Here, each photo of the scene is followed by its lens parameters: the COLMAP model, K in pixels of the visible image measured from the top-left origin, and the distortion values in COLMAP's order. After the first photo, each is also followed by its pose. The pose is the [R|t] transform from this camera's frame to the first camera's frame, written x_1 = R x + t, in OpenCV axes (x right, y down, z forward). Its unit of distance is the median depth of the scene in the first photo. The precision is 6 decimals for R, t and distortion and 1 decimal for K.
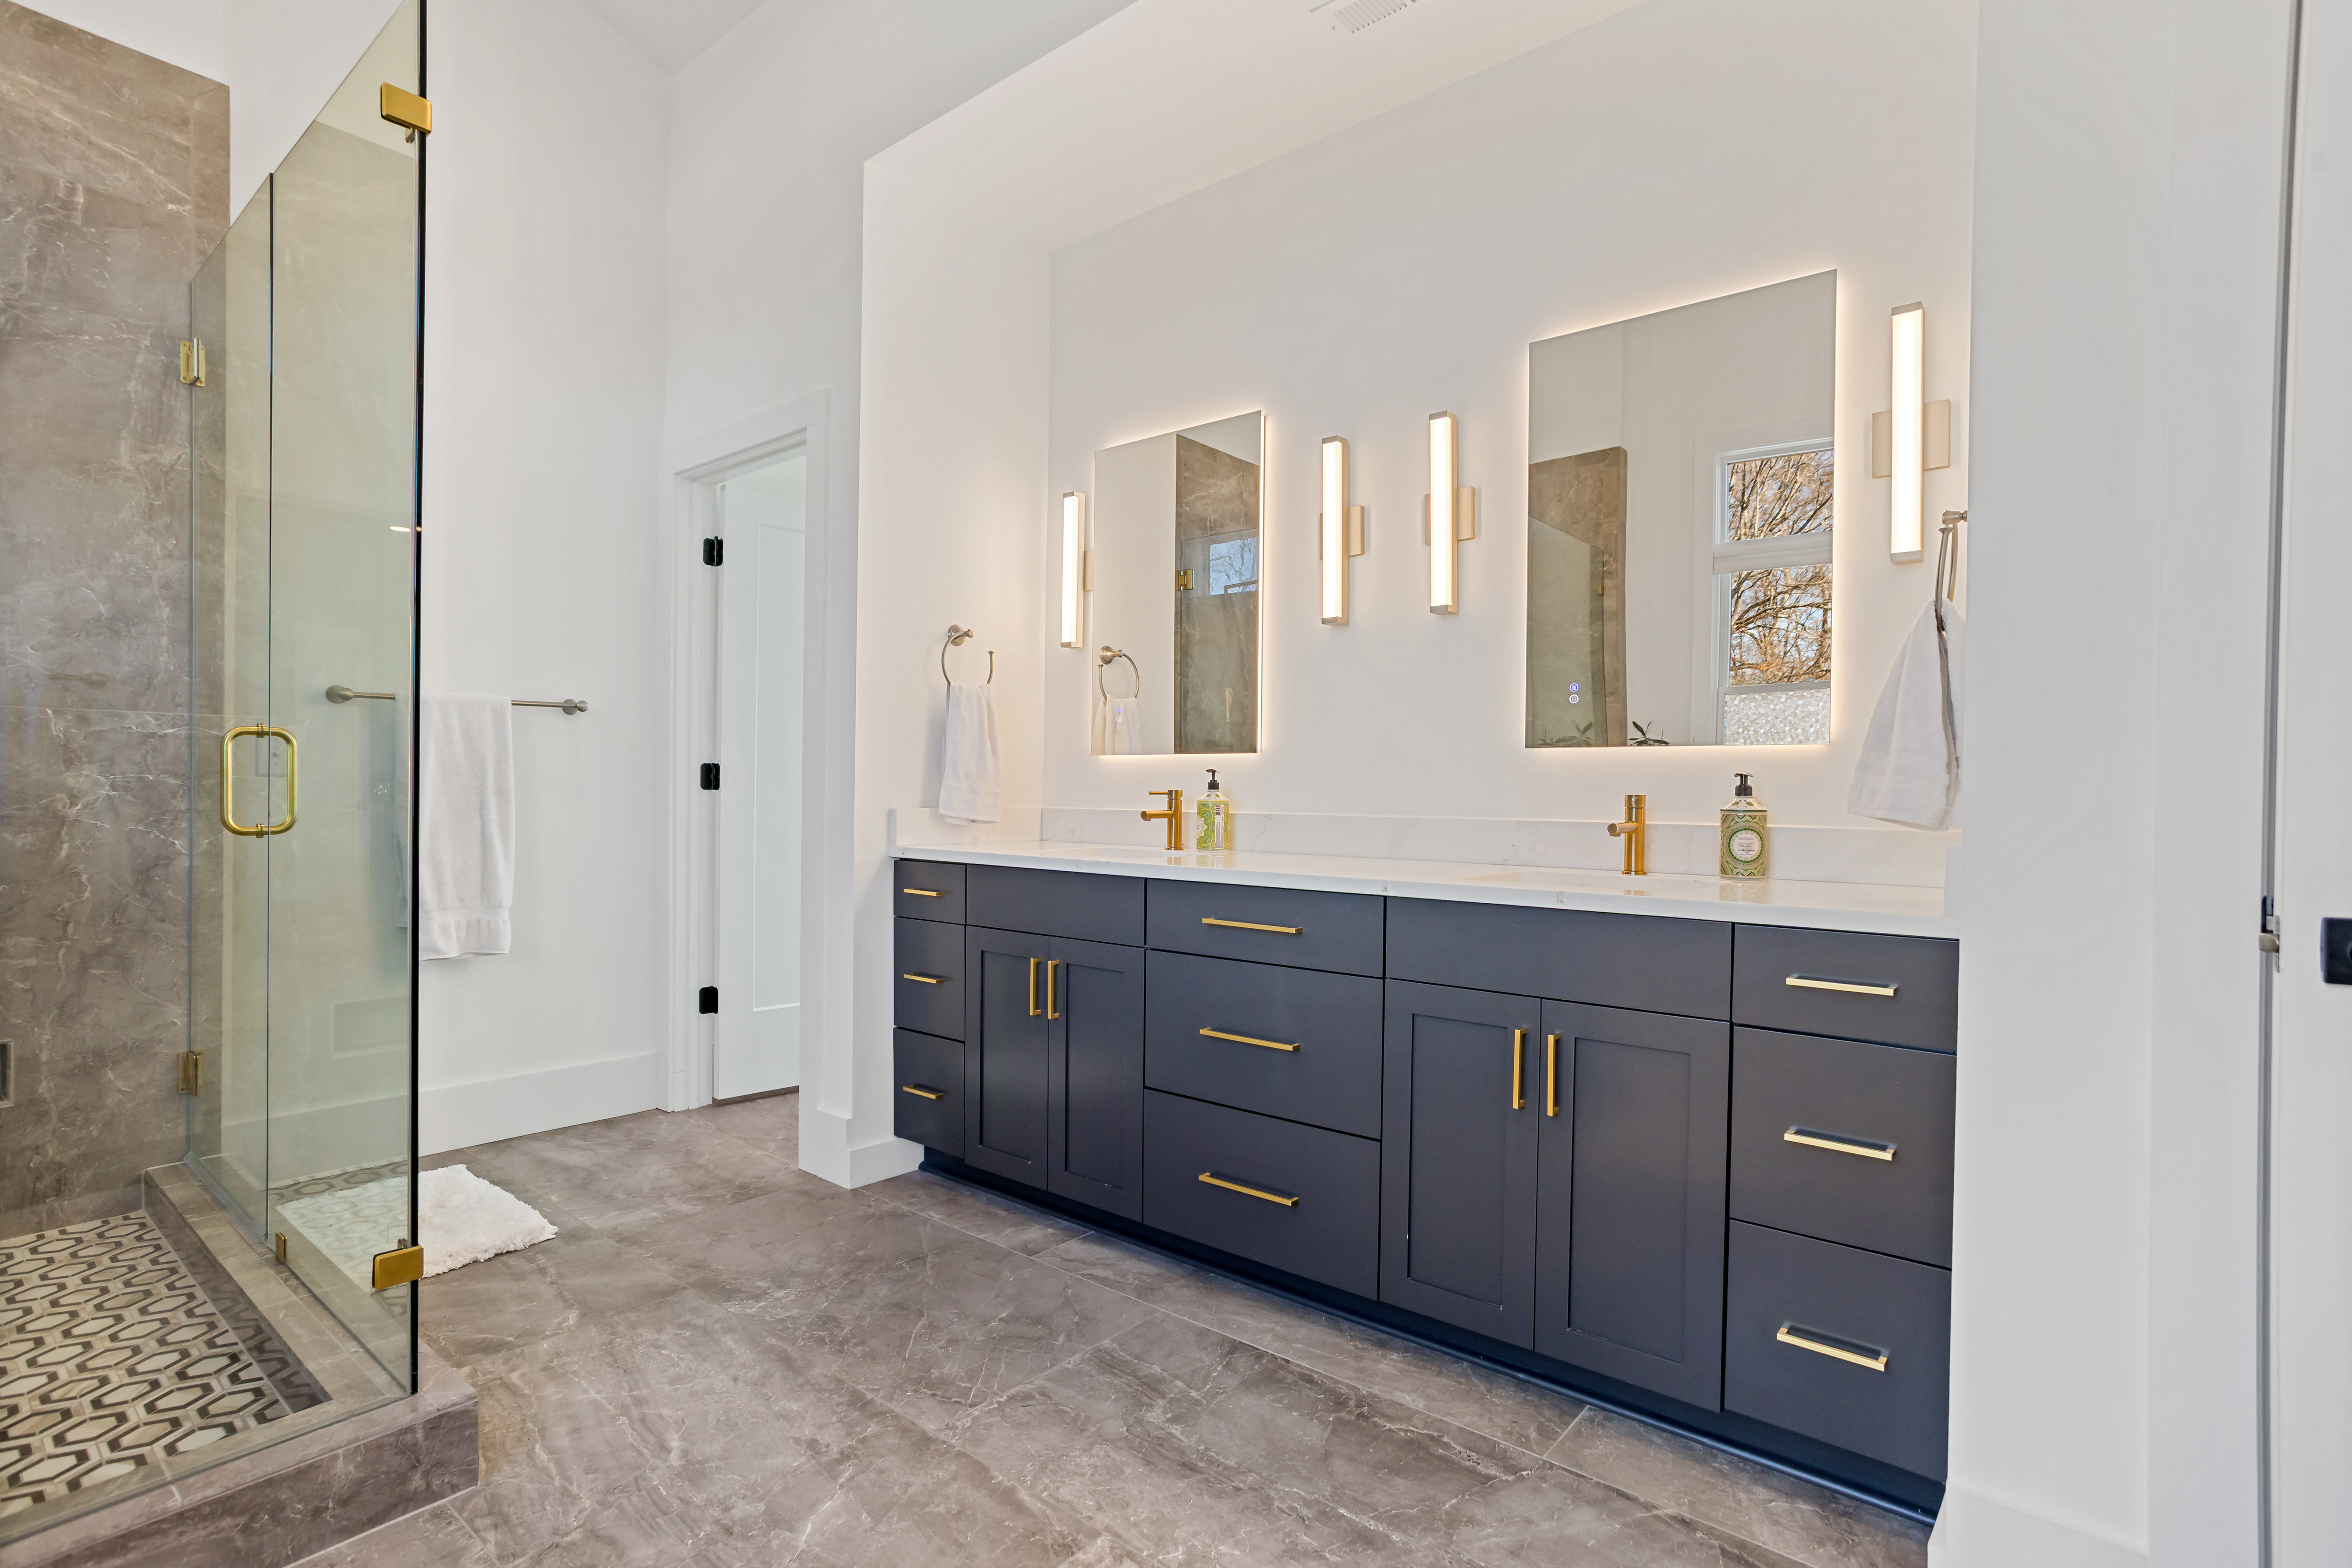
lens RADIAL K [[1146.7, 0, 1197.4], [0, 1146.7, 790.5], [0, 0, 1]] dist [-0.024344, 0.014808]
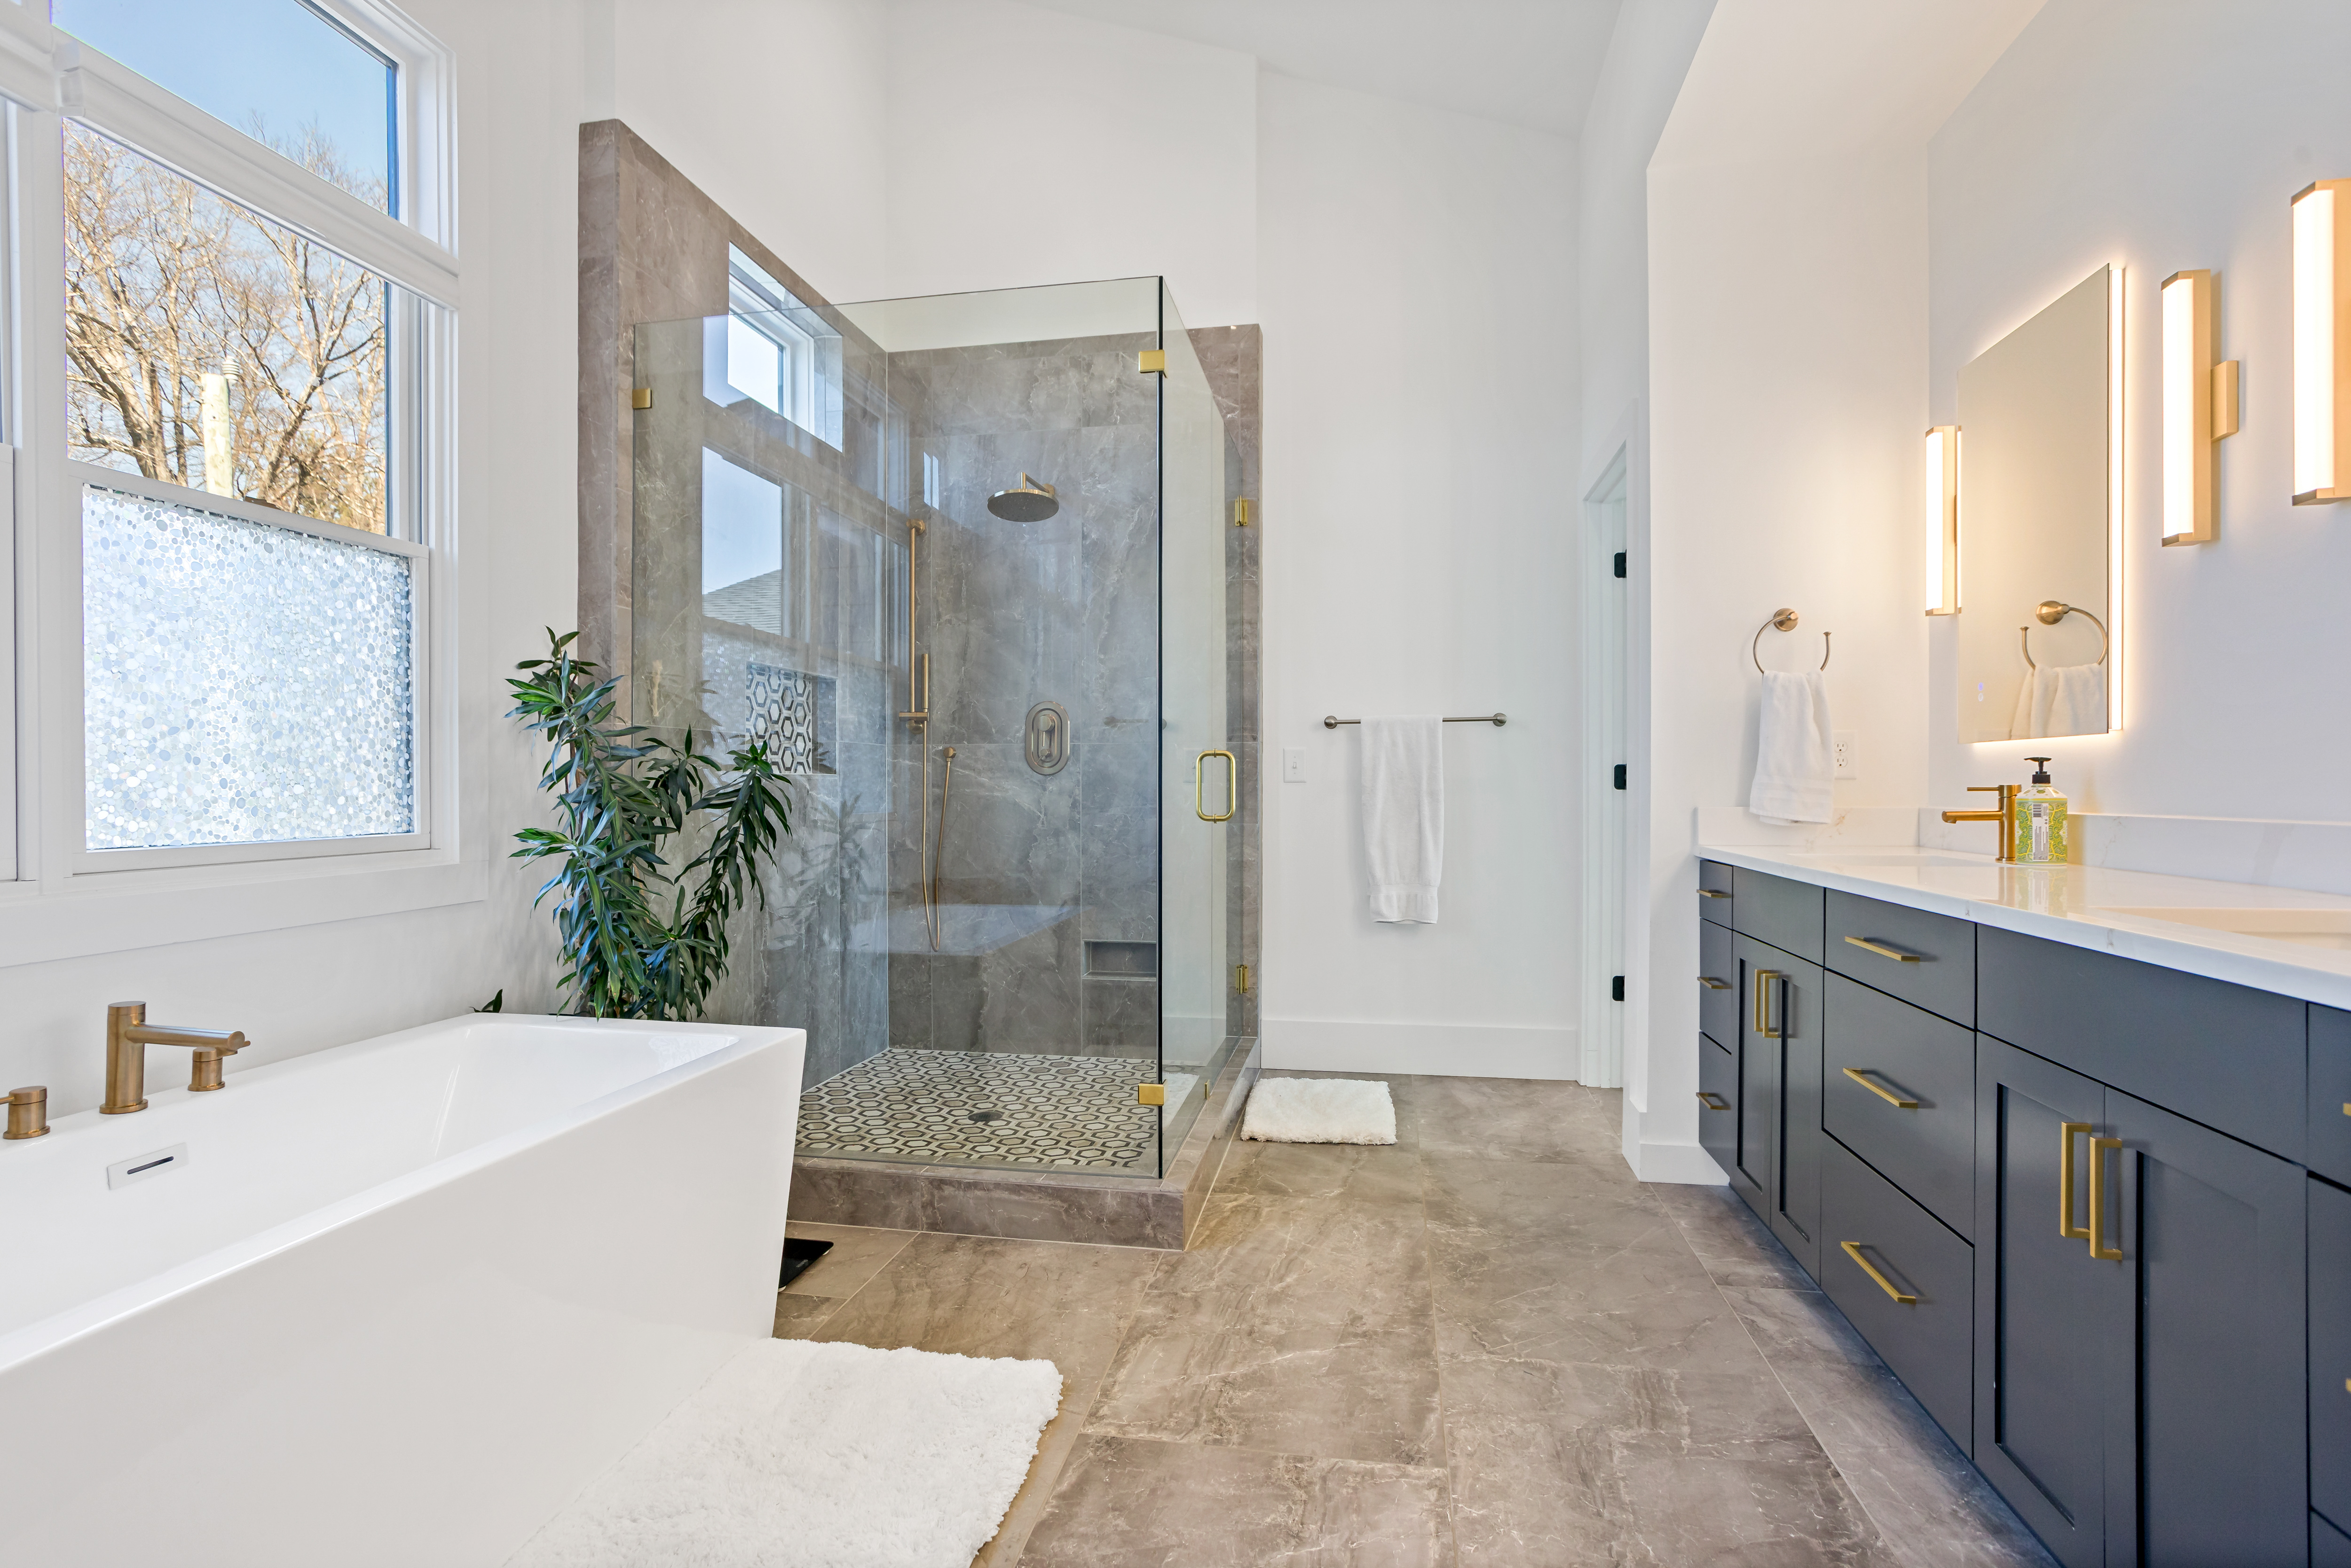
lens RADIAL K [[1215.1, 0, 1171.2], [0, 1215.1, 777.8], [0, 0, 1]] dist [-0.028058, 0.002713]
pose [[0.489402, -0.016468, -0.871903, 0.495992], [0.004972, 0.999858, -0.016095, 0.005975], [0.872044, 0.003542, 0.489415, 0.126313]]
